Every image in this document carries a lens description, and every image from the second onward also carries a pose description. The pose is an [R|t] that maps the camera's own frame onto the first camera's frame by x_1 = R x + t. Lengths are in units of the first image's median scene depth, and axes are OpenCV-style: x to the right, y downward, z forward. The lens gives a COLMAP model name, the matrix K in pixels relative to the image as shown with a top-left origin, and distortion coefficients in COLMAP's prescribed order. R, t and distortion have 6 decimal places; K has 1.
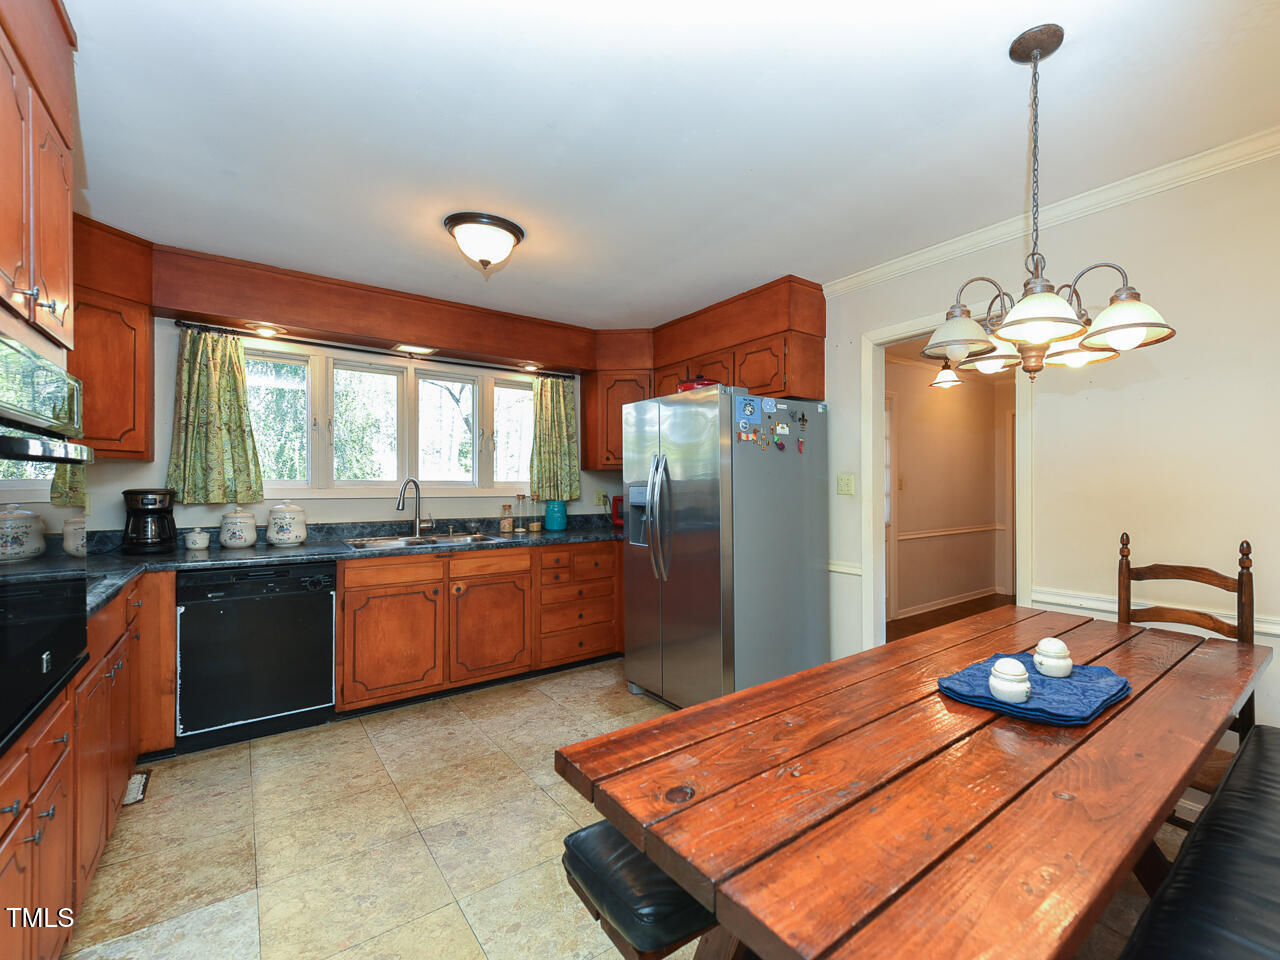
lens RADIAL K [[566.7, 0, 677.3], [0, 566.7, 486.6], [0, 0, 1]] dist [0.003383, 0.000005]
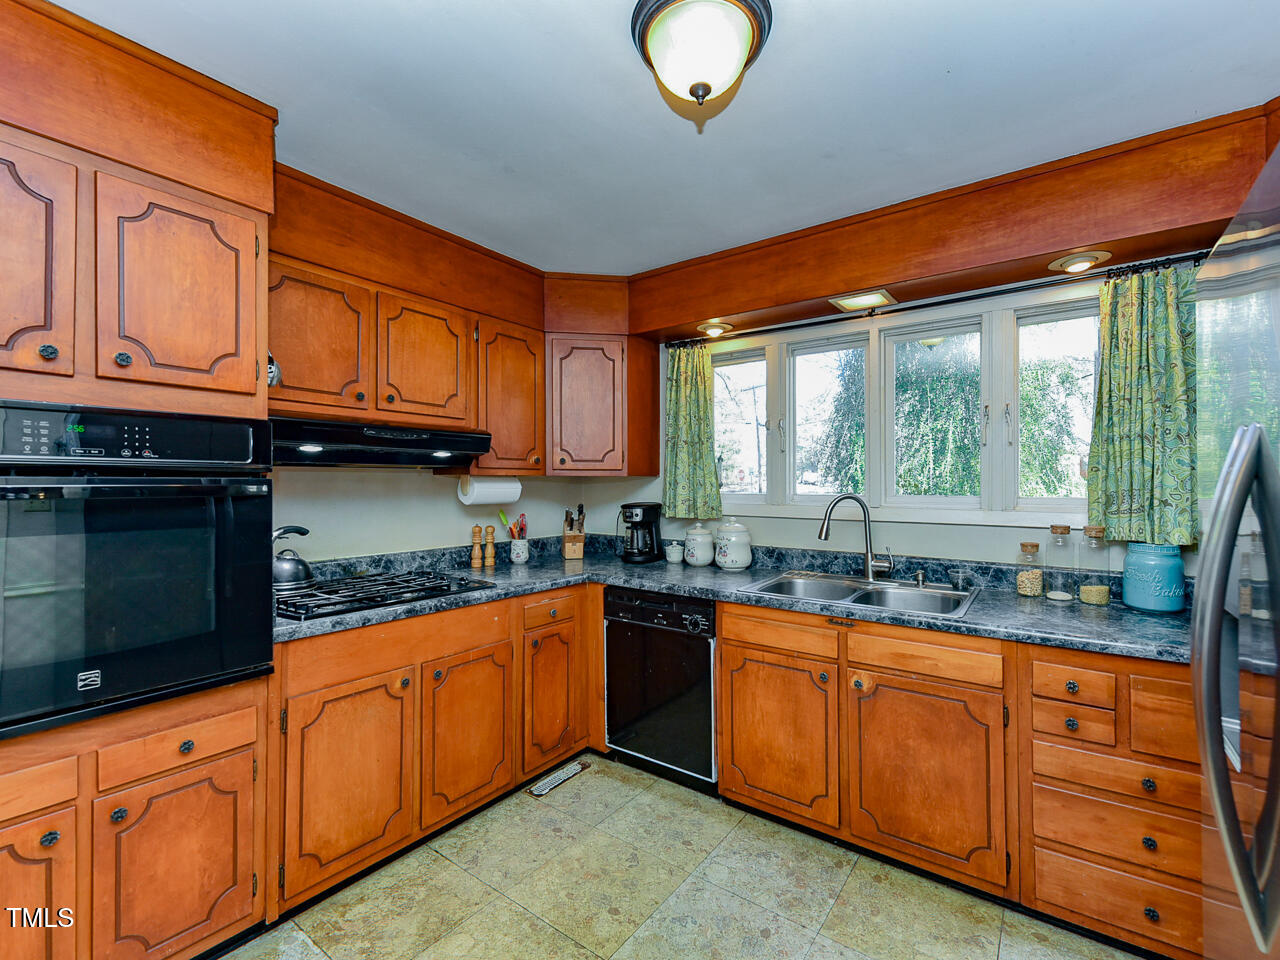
lens RADIAL K [[566.7, 0, 677.3], [0, 566.7, 486.6], [0, 0, 1]] dist [0.003383, 0.000005]
pose [[0.322377, 0.001755, -0.946610, 0.113408], [0.000124, 0.999998, 0.001896, -0.026246], [0.946611, -0.000728, 0.322377, 0.634199]]
